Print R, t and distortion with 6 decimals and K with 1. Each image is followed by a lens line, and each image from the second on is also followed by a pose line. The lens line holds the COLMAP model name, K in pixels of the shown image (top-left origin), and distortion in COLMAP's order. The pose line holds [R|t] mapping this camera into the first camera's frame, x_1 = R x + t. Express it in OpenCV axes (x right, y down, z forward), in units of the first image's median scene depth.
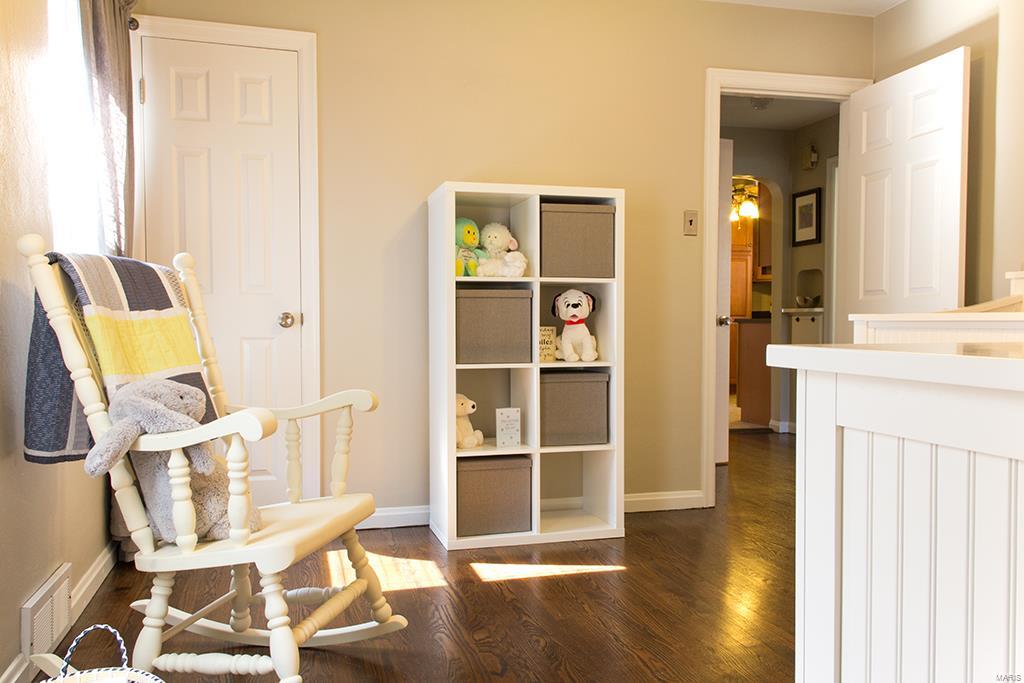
lens RADIAL K [[846.6, 0, 515.5], [0, 846.6, 343.3], [0, 0, 1]] dist [0.085186, -0.060565]
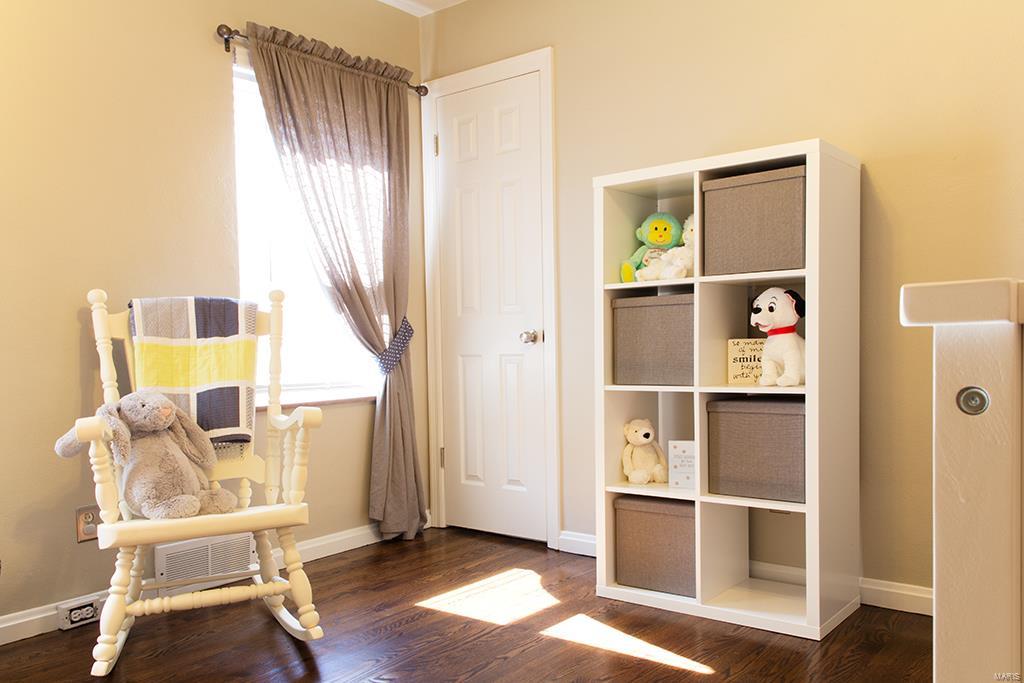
lens RADIAL K [[846.6, 0, 513.9], [0, 846.6, 365.1], [0, 0, 1]] dist [0.085186, -0.060565]
pose [[0.580693, 0.007859, -0.814085, 0.561432], [0.004470, 0.999908, 0.012841, -0.007229], [0.814110, -0.011095, 0.580604, 0.398781]]
